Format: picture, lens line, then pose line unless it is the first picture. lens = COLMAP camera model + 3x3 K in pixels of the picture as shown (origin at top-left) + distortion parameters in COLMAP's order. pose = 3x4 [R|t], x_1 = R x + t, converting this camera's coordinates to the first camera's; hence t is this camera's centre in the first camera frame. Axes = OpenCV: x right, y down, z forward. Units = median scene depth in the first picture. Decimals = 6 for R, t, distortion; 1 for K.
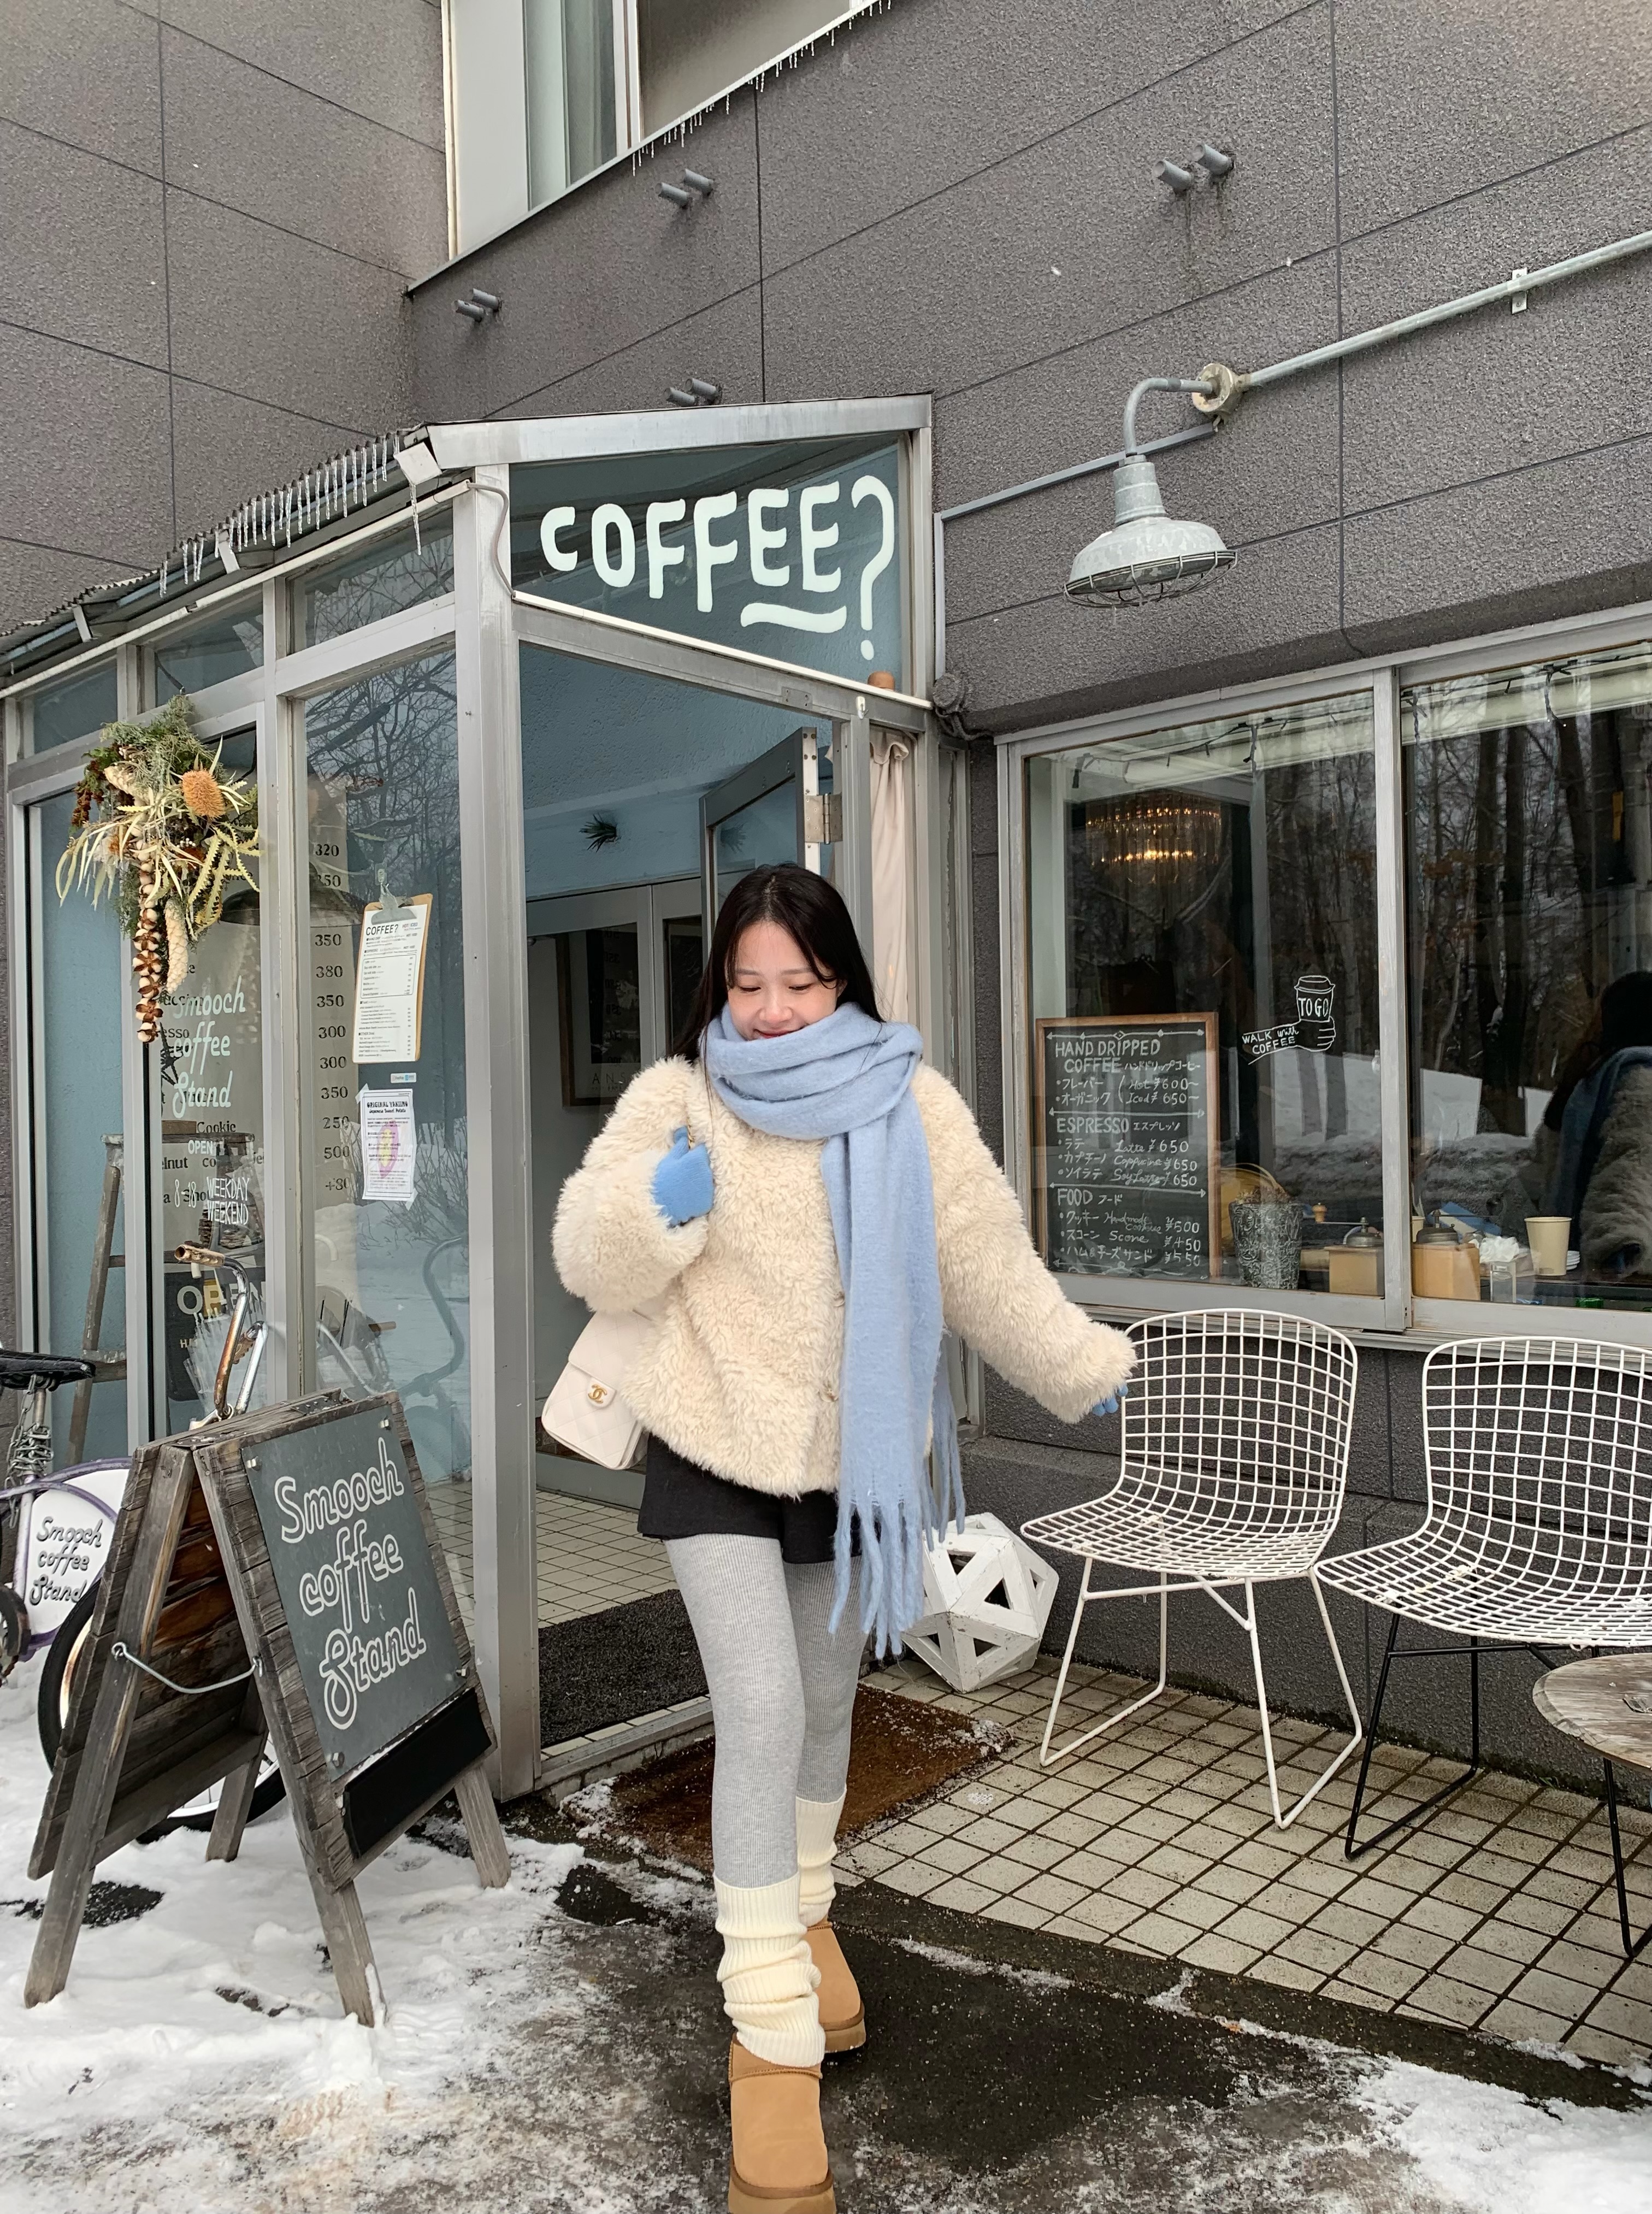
lens RADIAL K [[1663.3, 0, 826.0], [0, 1663.3, 1107.0], [0, 0, 1]] dist [0.002694, 0.009764]
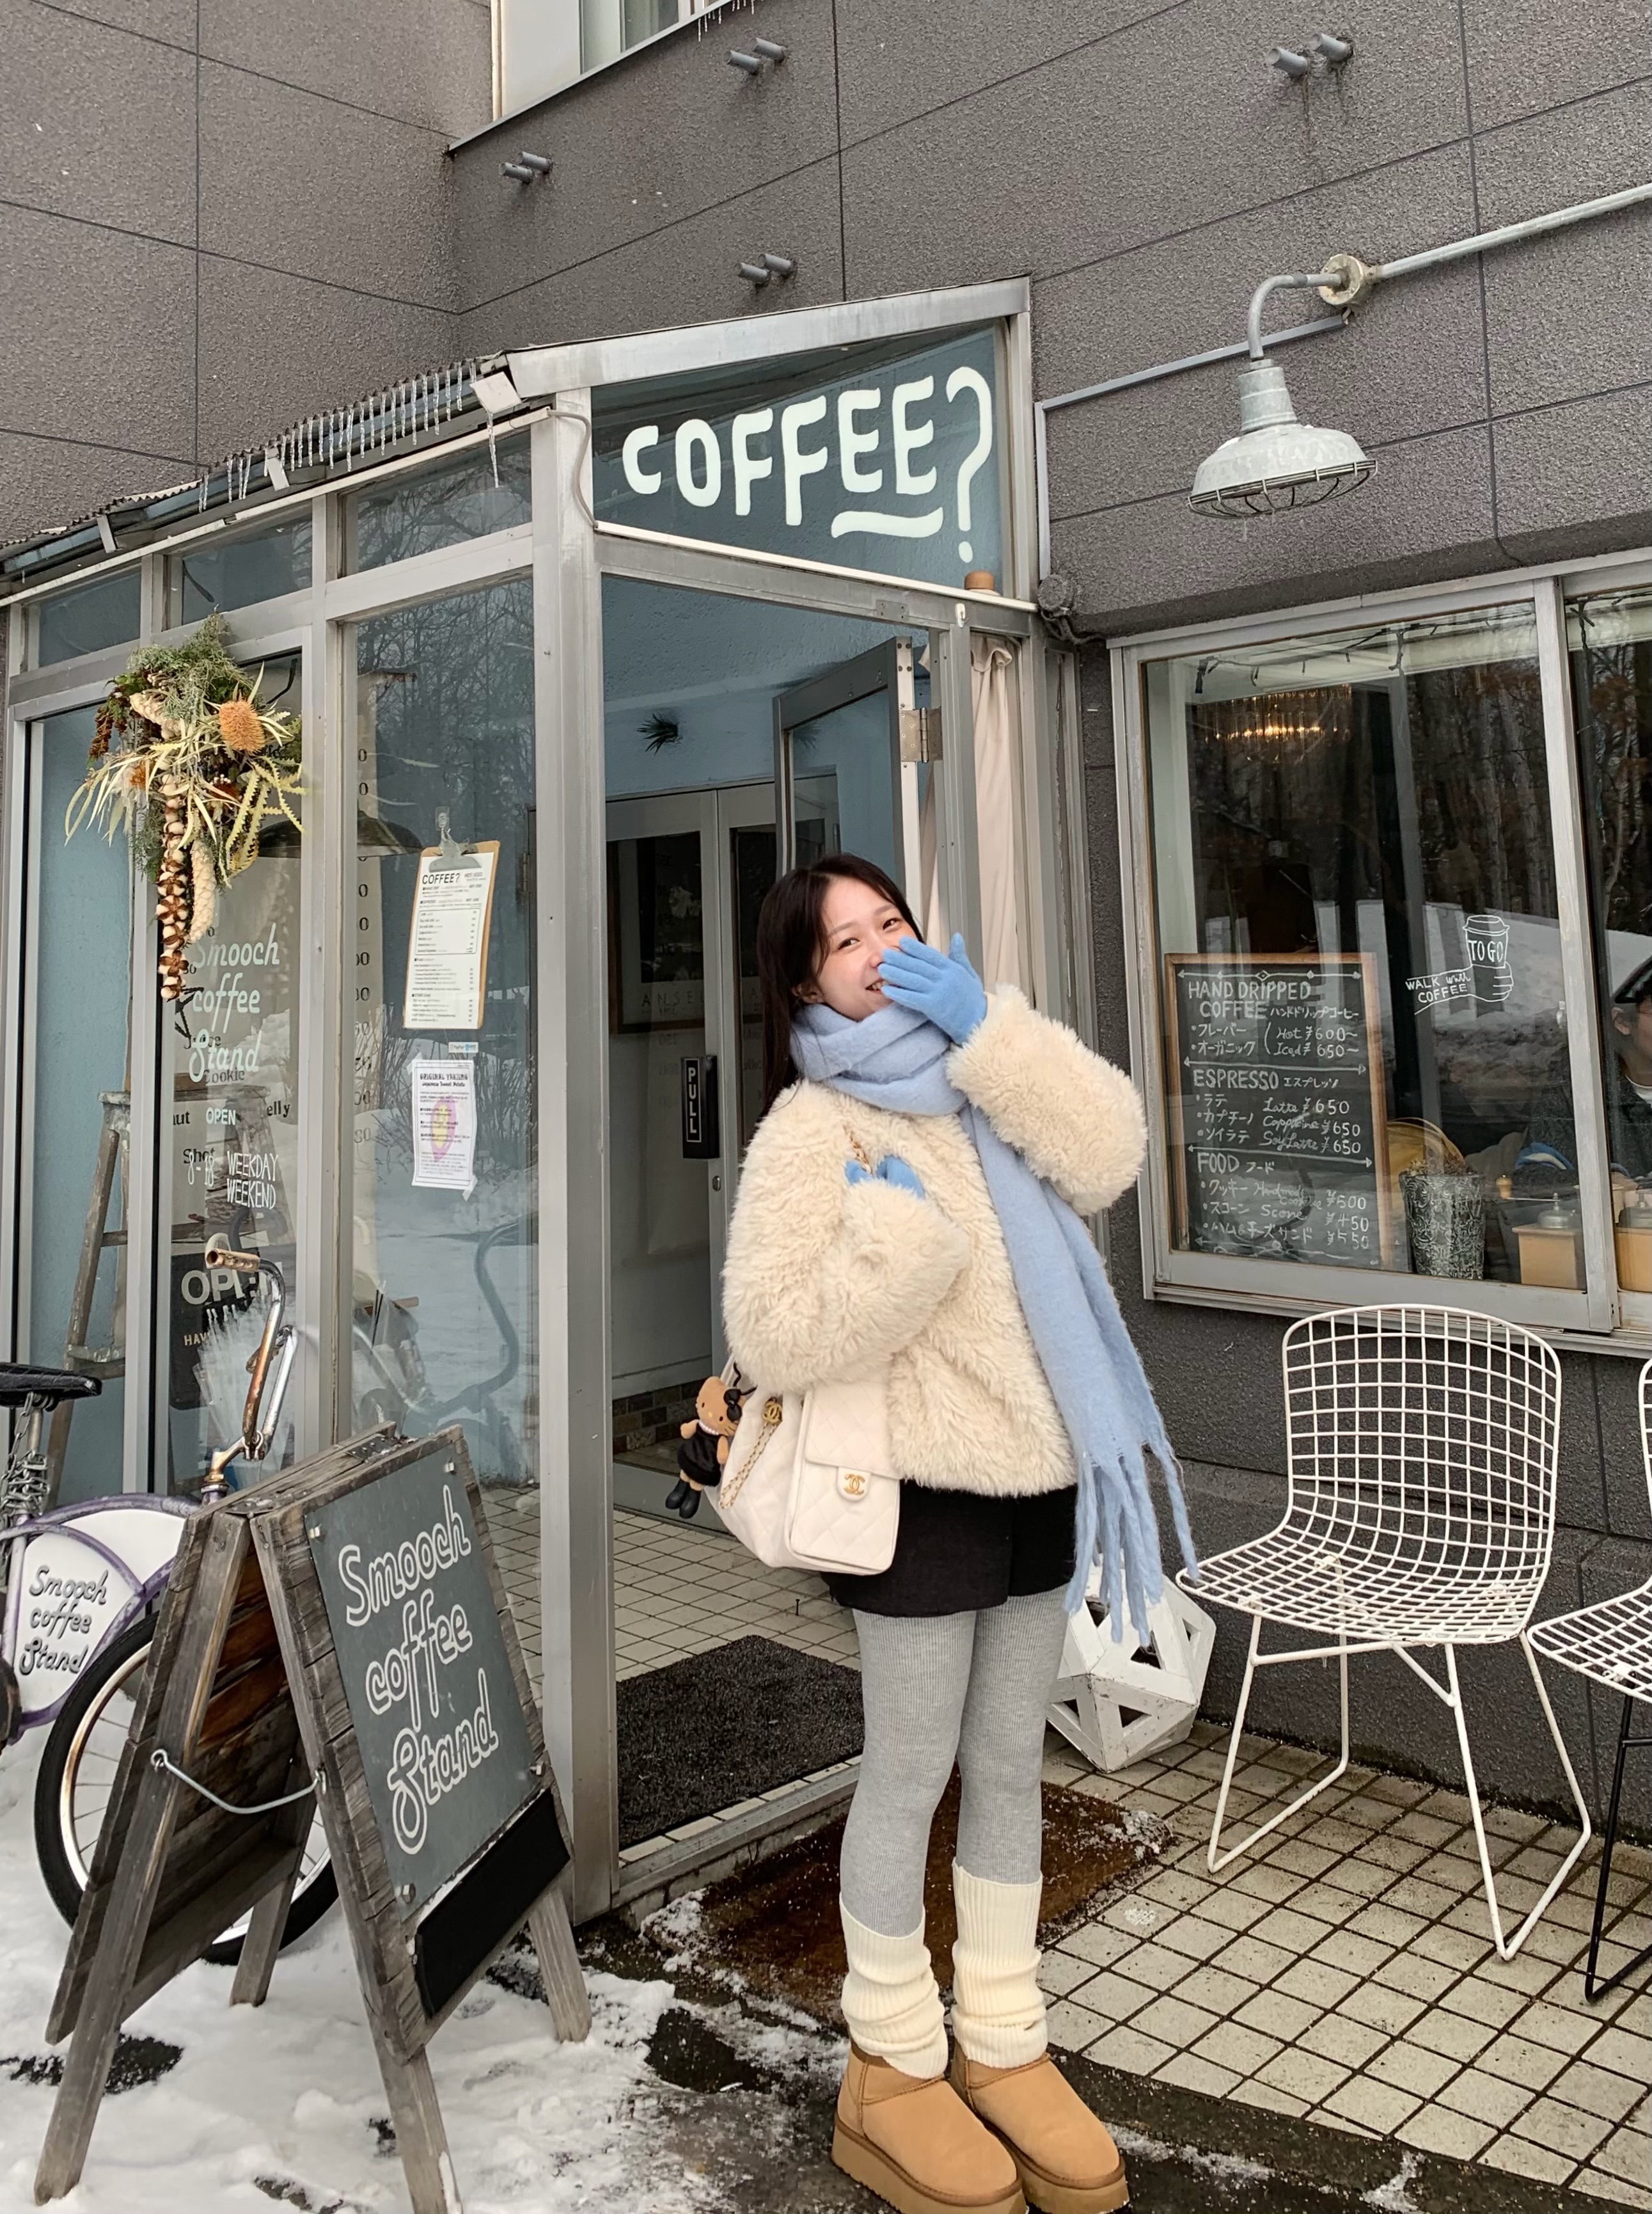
lens RADIAL K [[1676.4, 0, 1049.1], [0, 1676.4, 1105.4], [0, 0, 1]] dist [0.011240, -0.003620]
pose [[0.999730, -0.012964, -0.019263, 0.074634], [0.010428, 0.991932, -0.126340, 0.126286], [0.020745, 0.126105, 0.991800, 0.116363]]
